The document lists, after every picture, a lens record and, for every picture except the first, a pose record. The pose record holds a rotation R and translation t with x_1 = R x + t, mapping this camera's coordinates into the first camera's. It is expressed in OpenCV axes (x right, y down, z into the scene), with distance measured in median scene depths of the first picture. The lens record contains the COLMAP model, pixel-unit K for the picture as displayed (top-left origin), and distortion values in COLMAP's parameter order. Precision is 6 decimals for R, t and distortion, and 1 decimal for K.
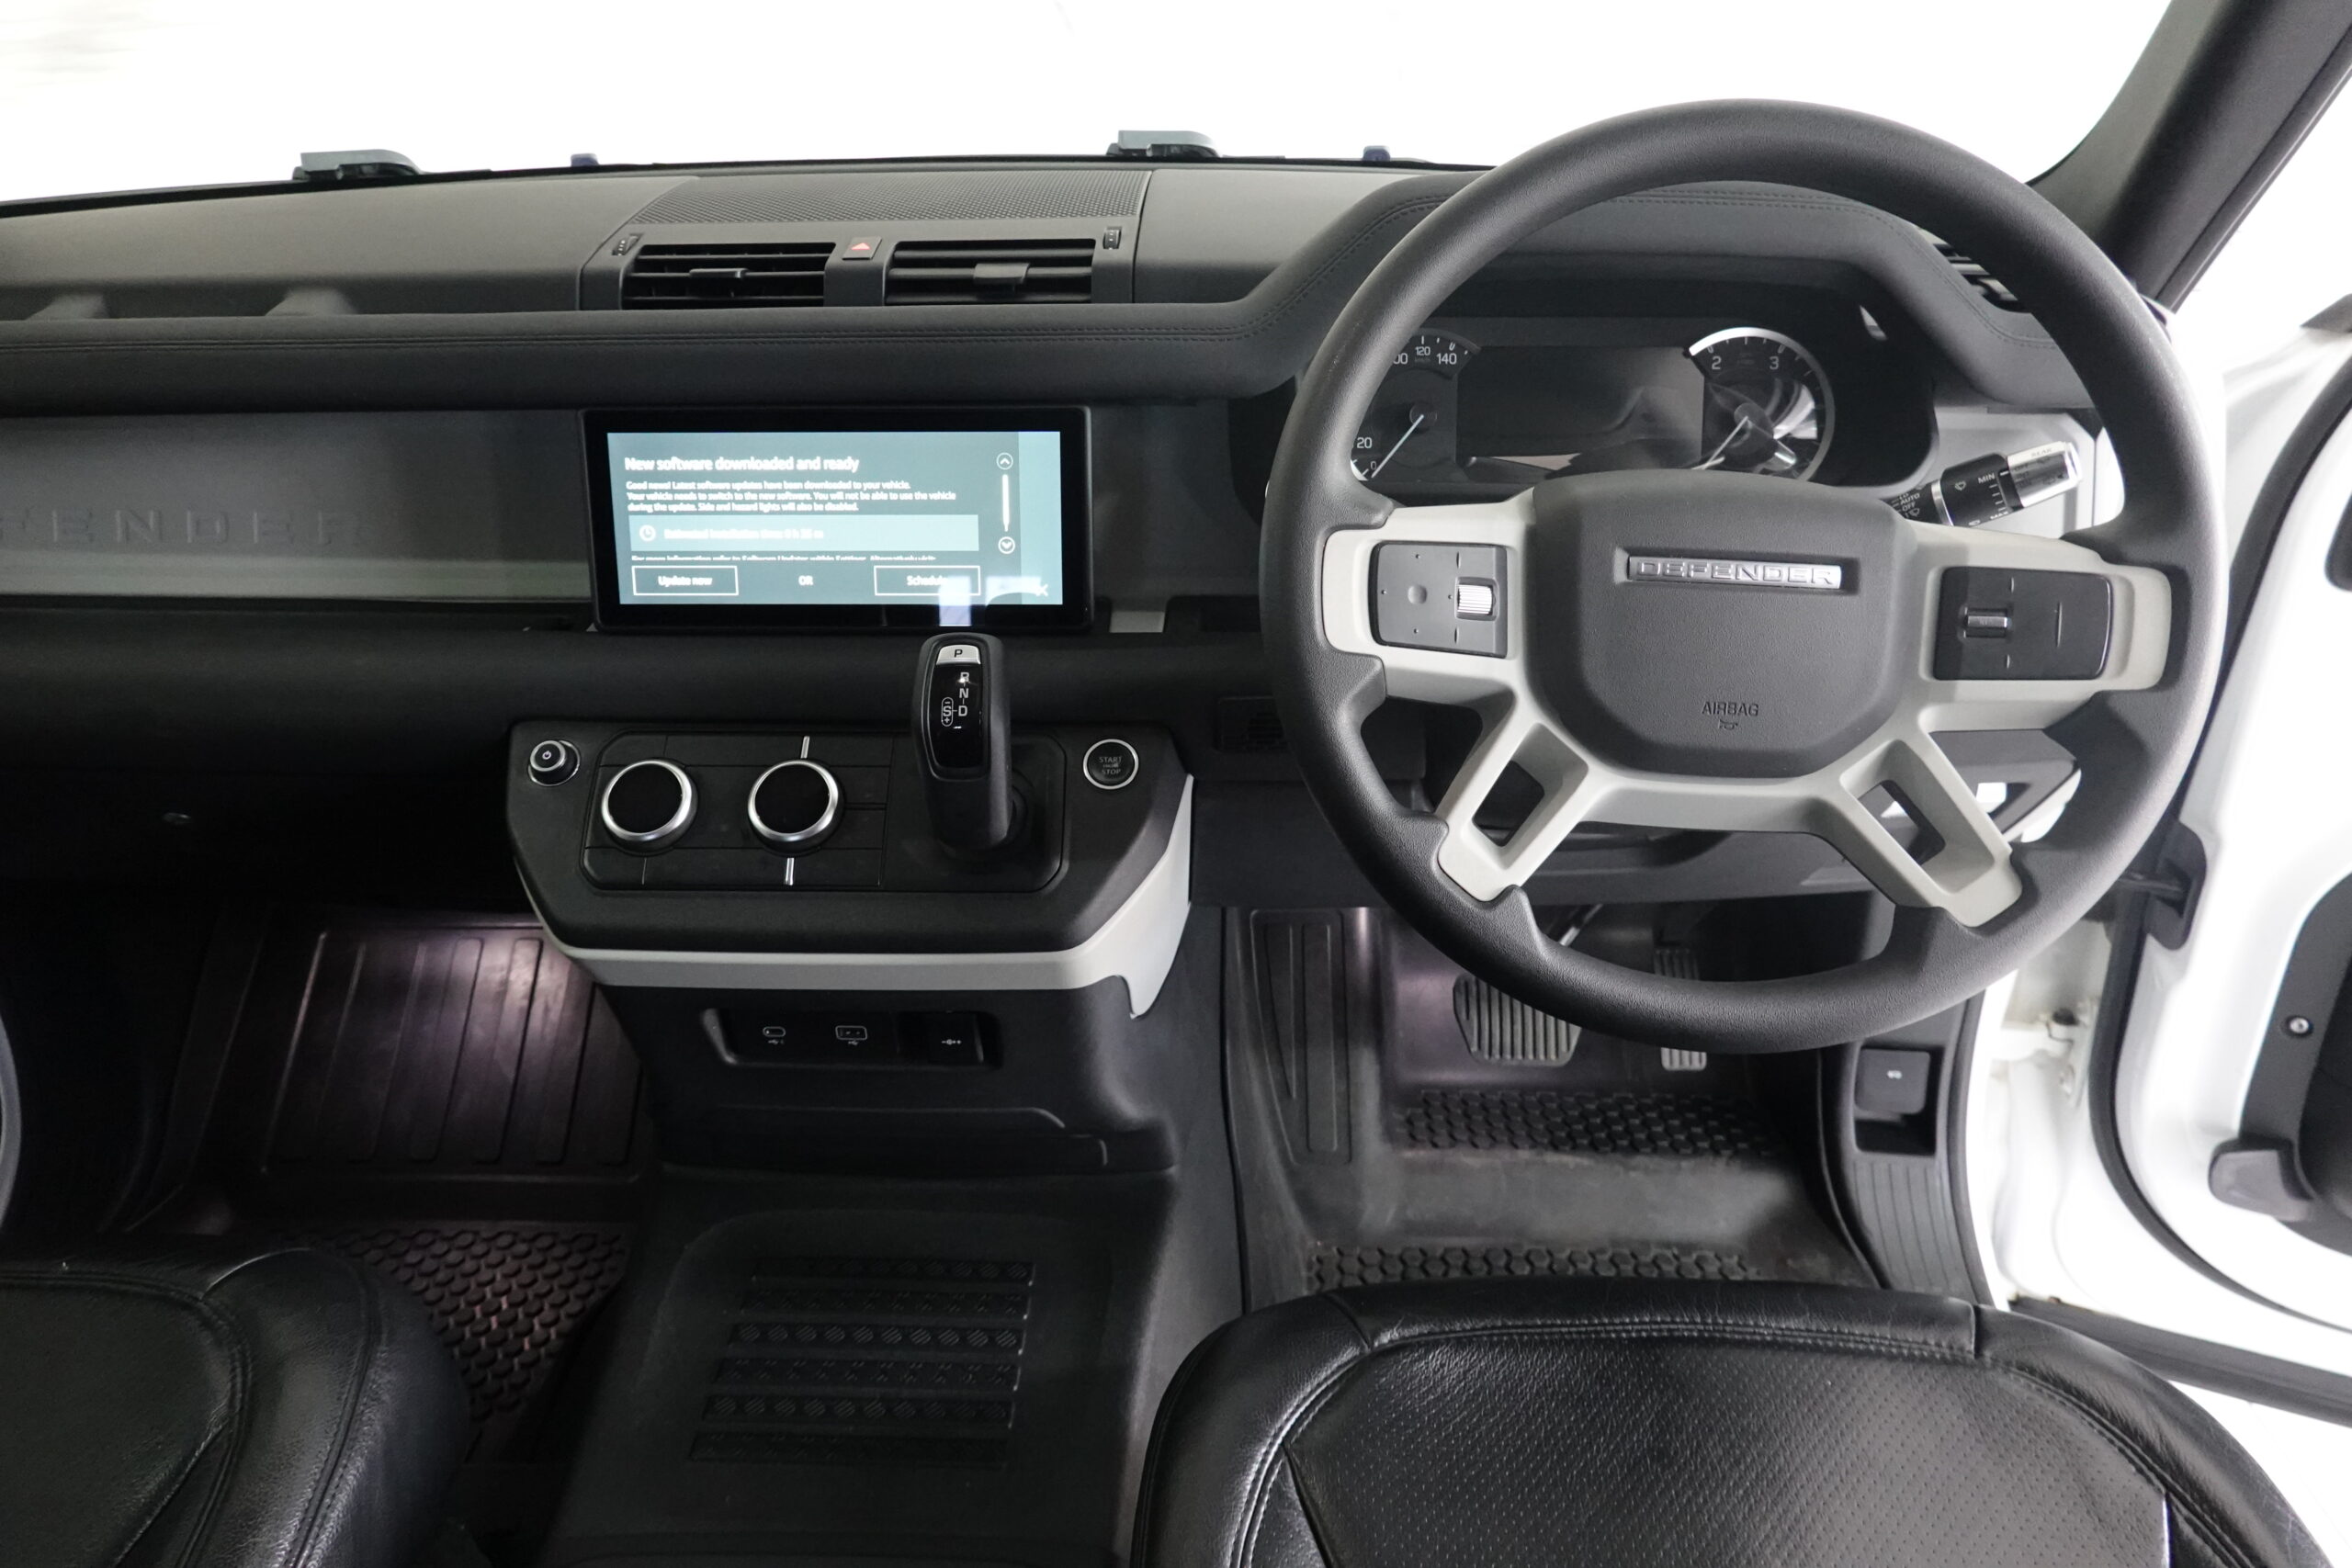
lens RADIAL K [[1554.5, 0, 1188.3], [0, 1554.5, 775.8], [0, 0, 1]] dist [-0.005650, -0.000769]
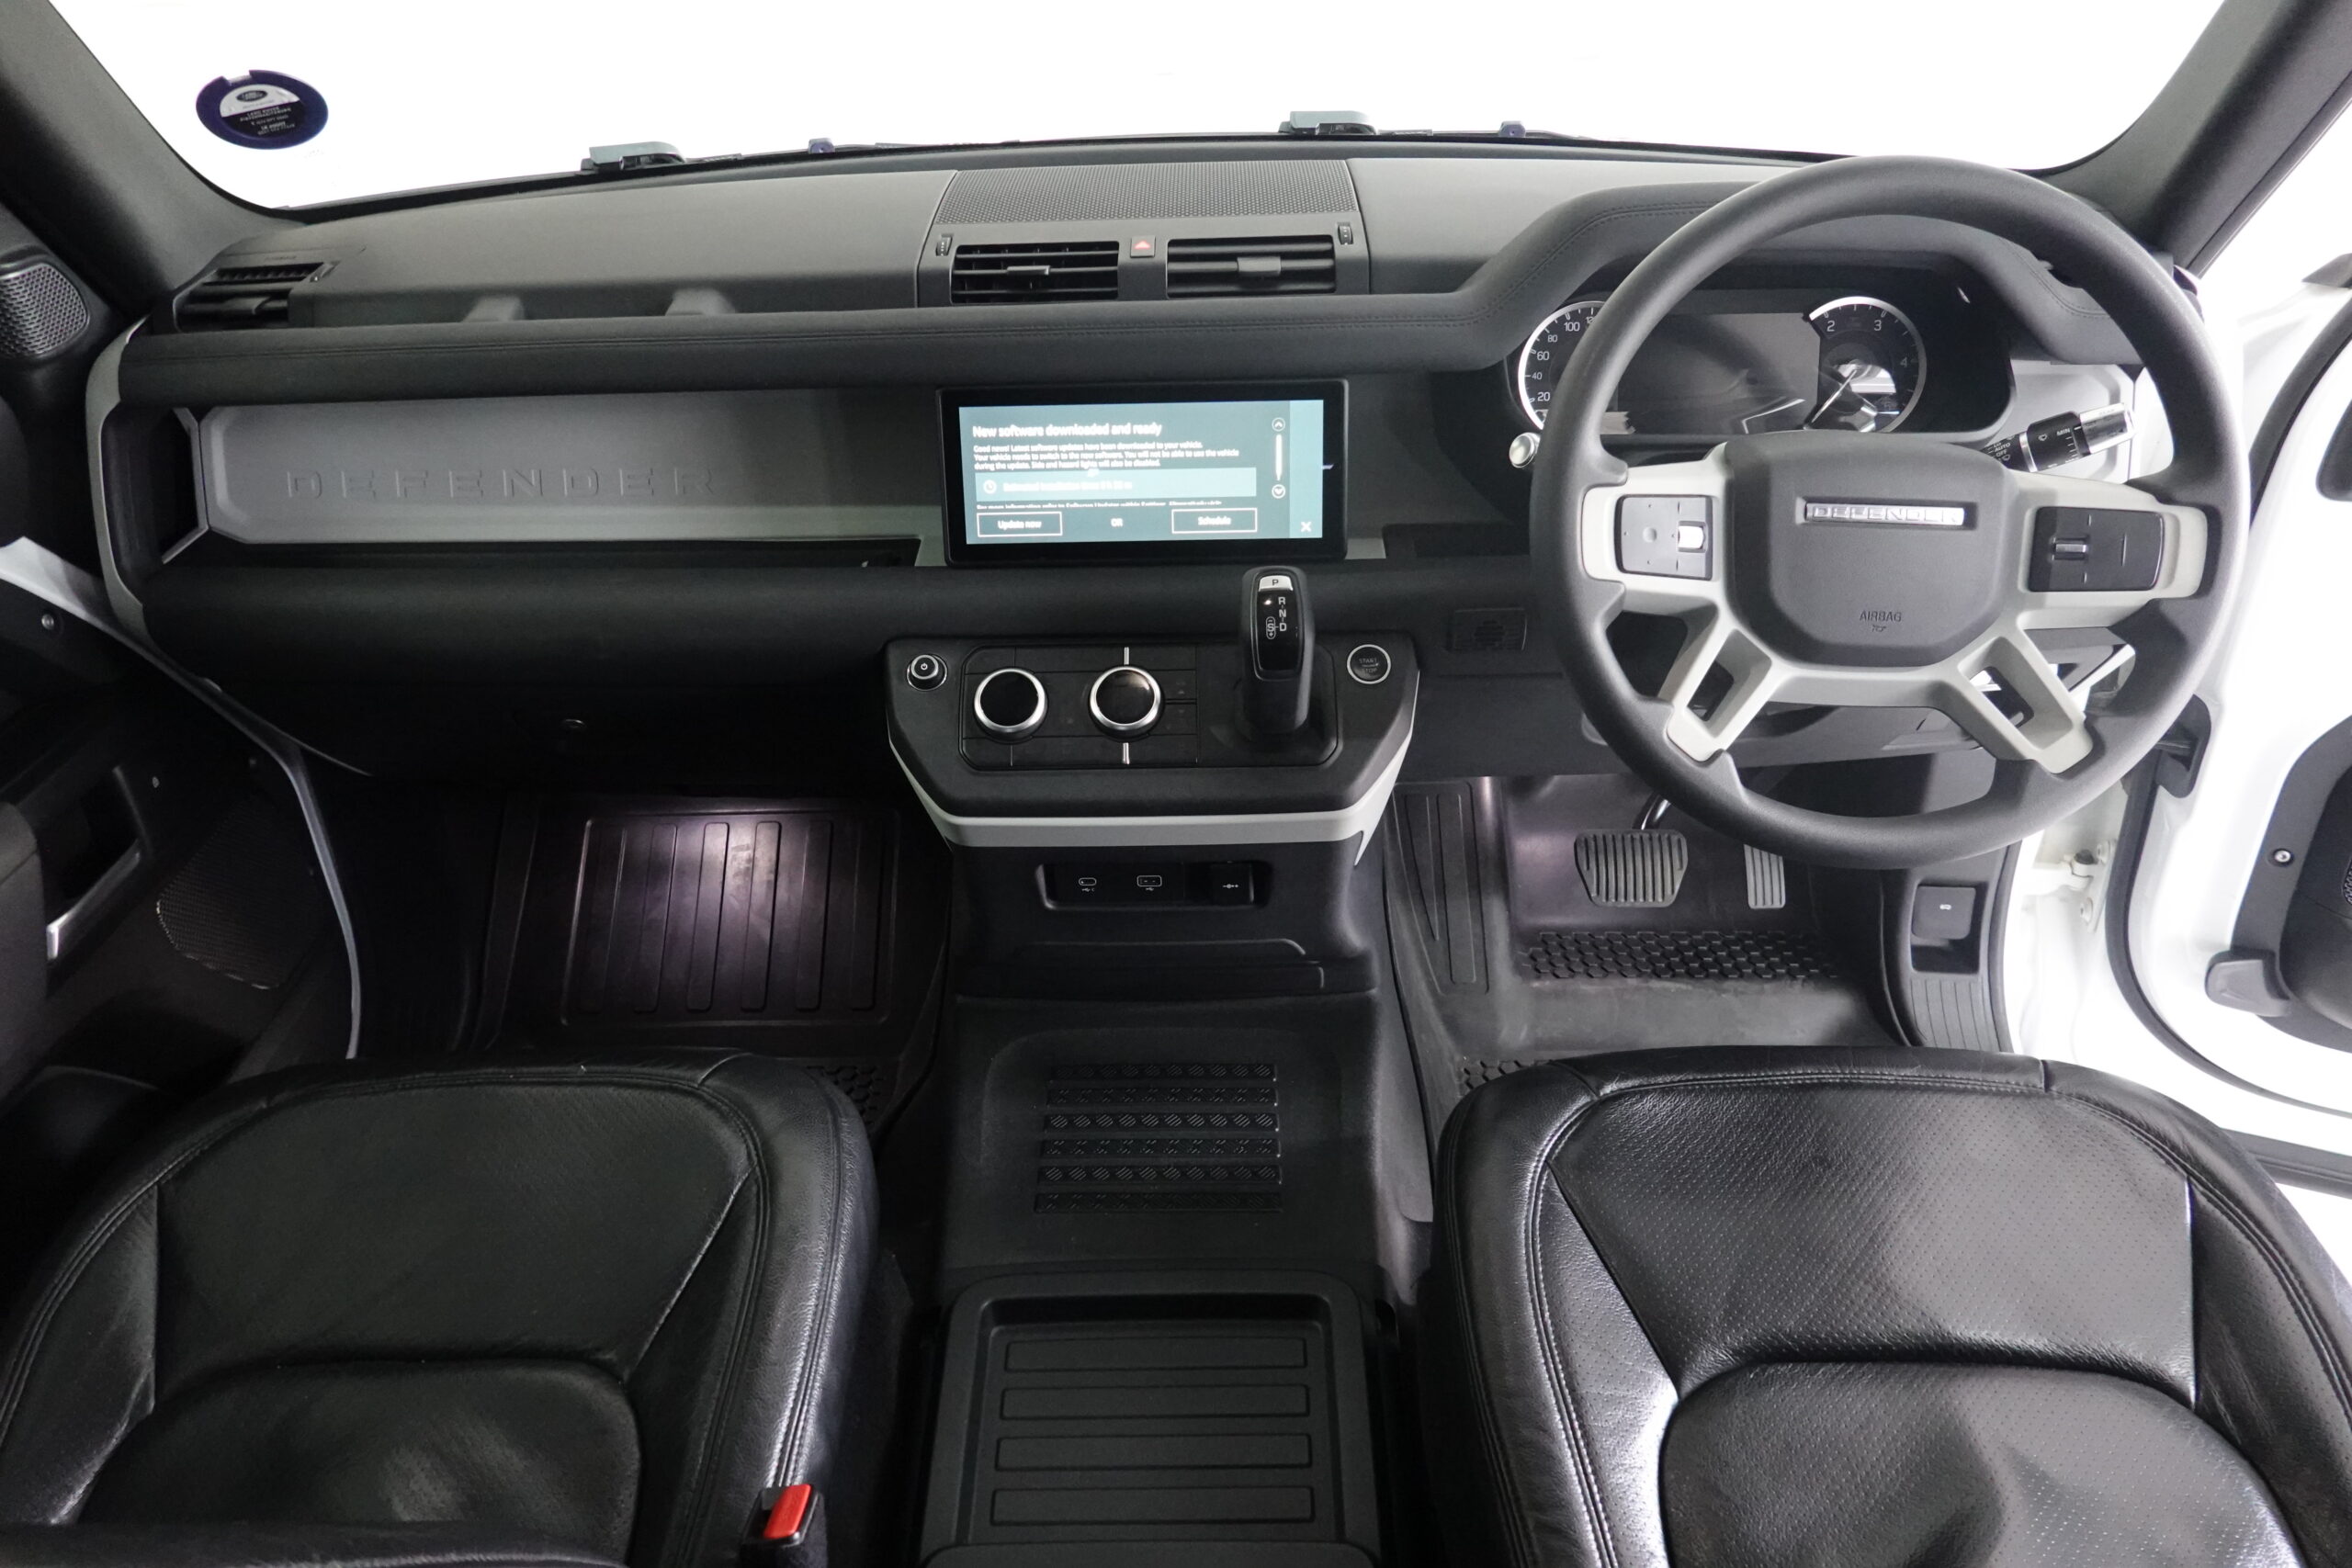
lens RADIAL K [[1554.5, 0, 1187.8], [0, 1554.5, 773.3], [0, 0, 1]] dist [-0.005650, -0.000769]
pose [[0.999710, -0.022023, 0.009783, -0.209583], [0.021277, 0.997262, 0.070816, -0.011610], [-0.011316, -0.070587, 0.997441, -0.272629]]
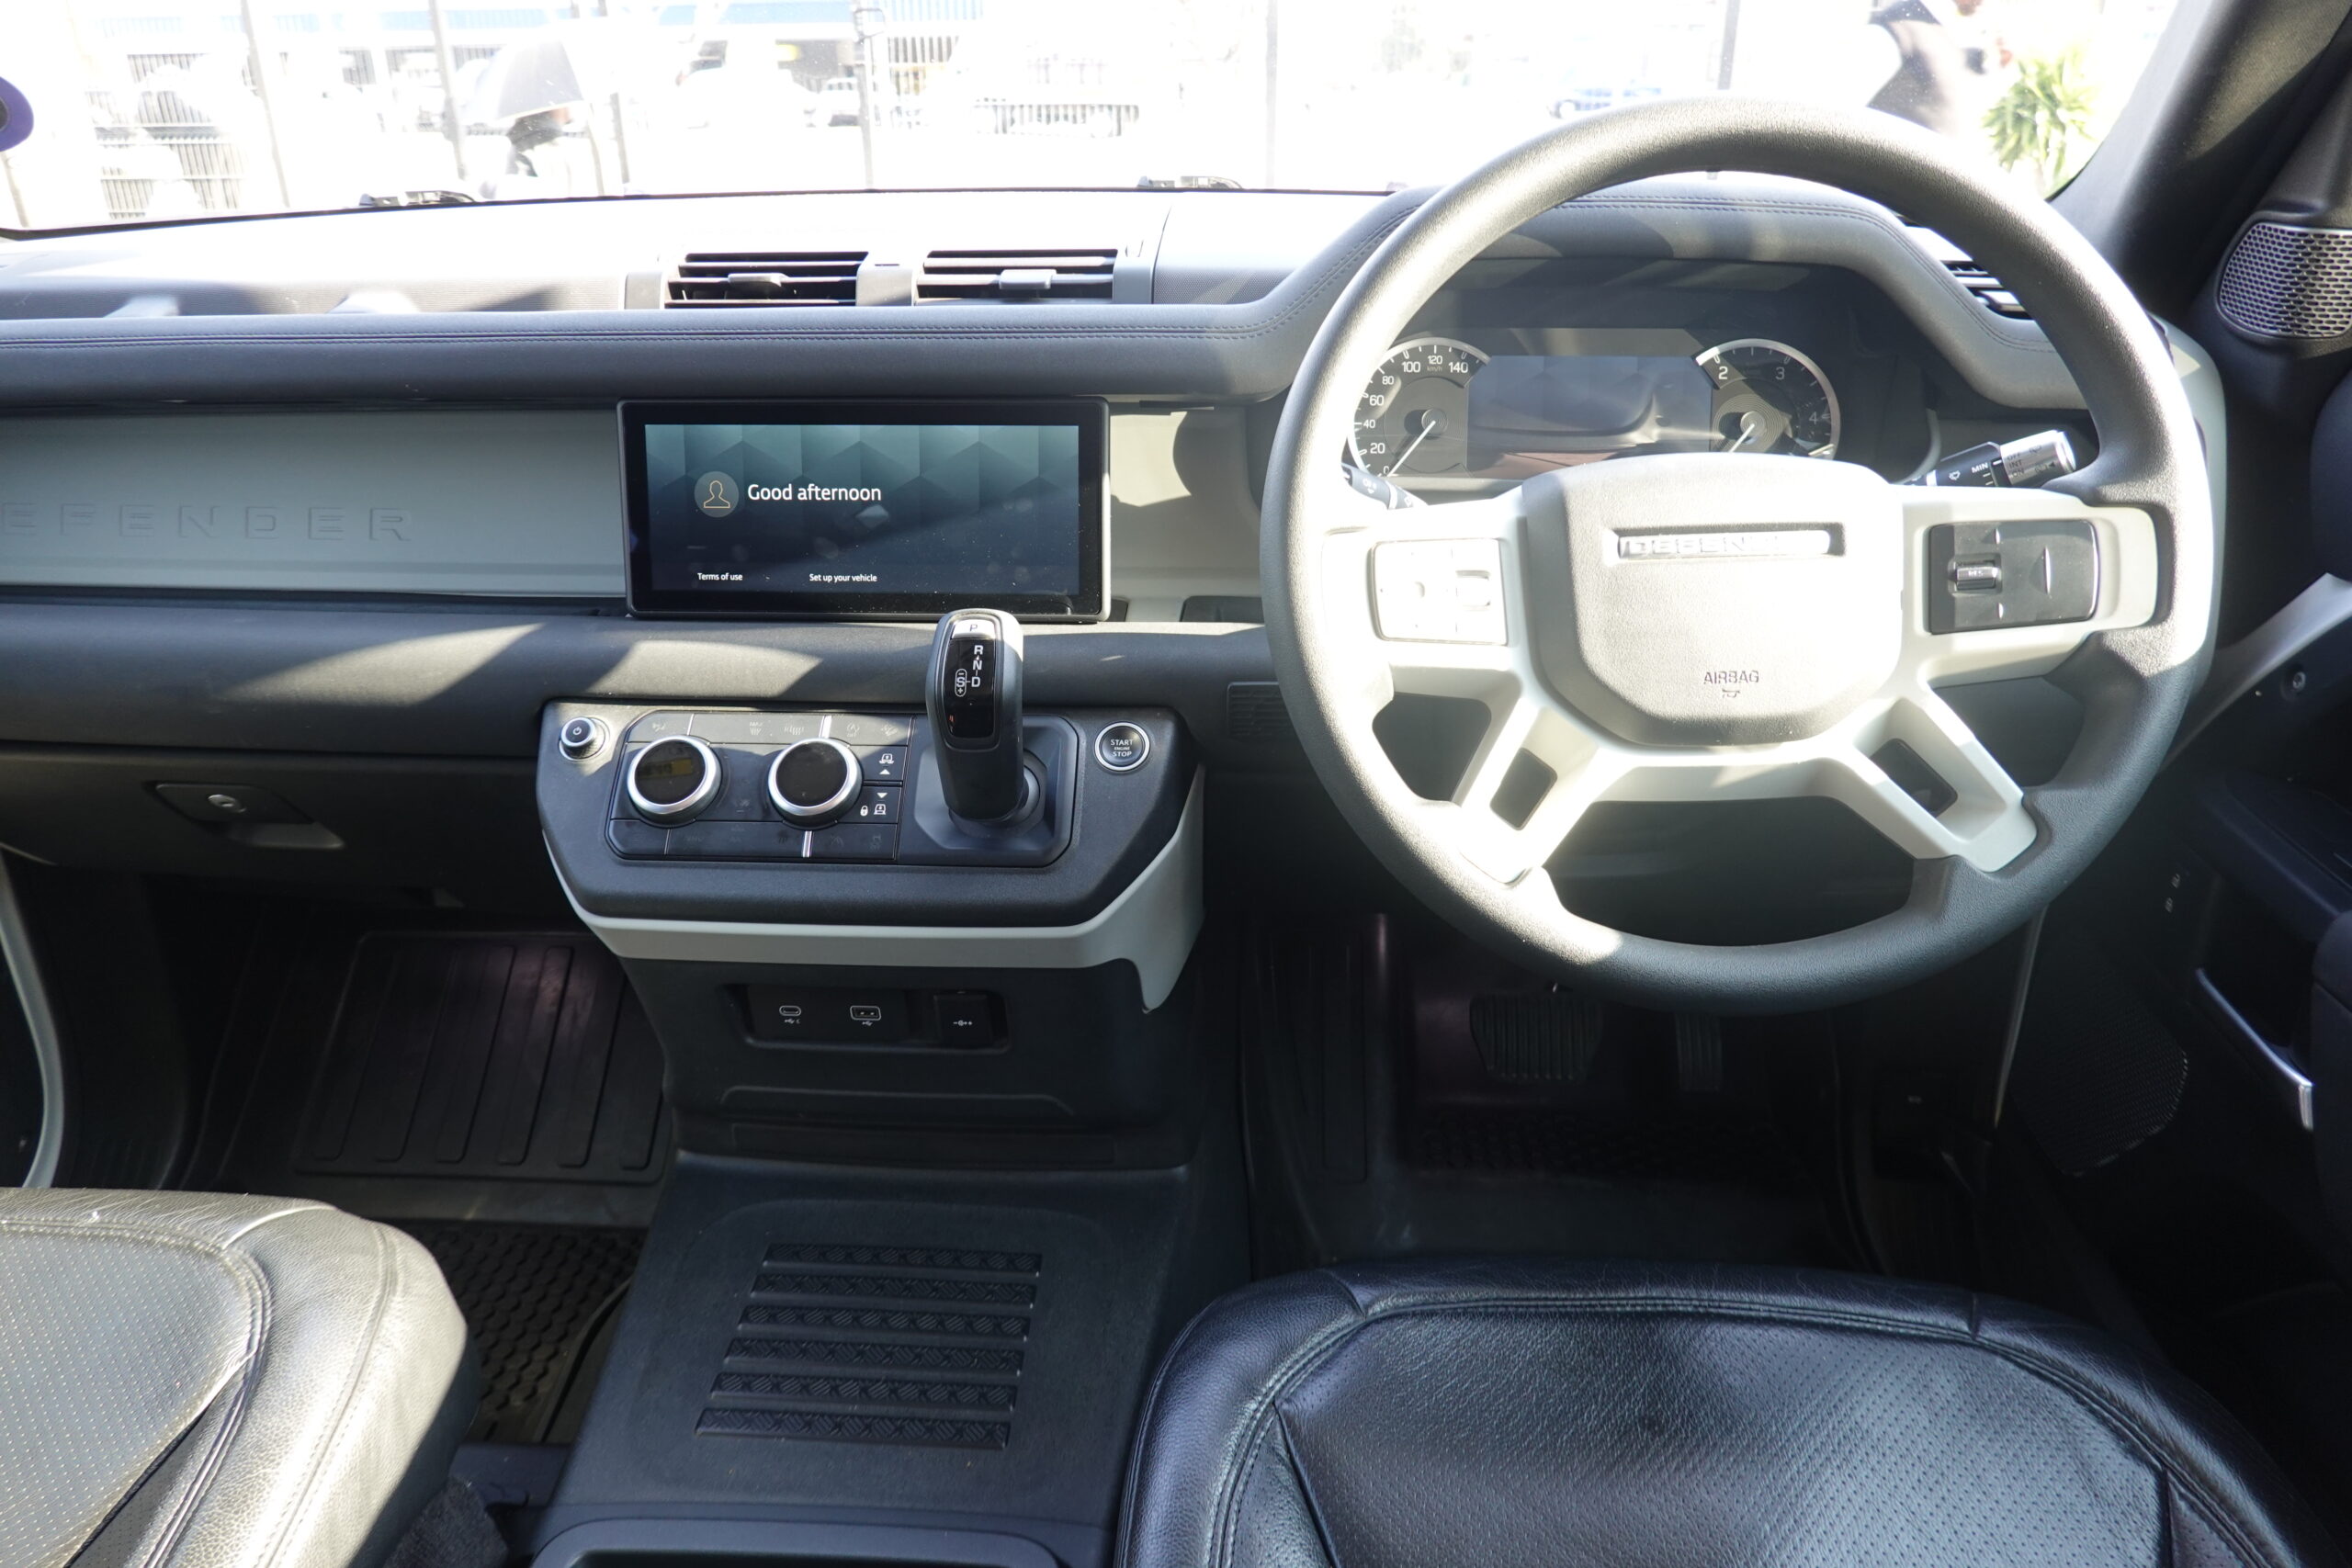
lens RADIAL K [[1554.5, 0, 1187.8], [0, 1554.5, 777.1], [0, 0, 1]] dist [-0.005650, -0.000769]
pose [[0.999544, 0.014353, -0.026581, 0.020871], [-0.015537, 0.998872, -0.044865, 0.056990], [0.025908, 0.045257, 0.998639, -0.020339]]
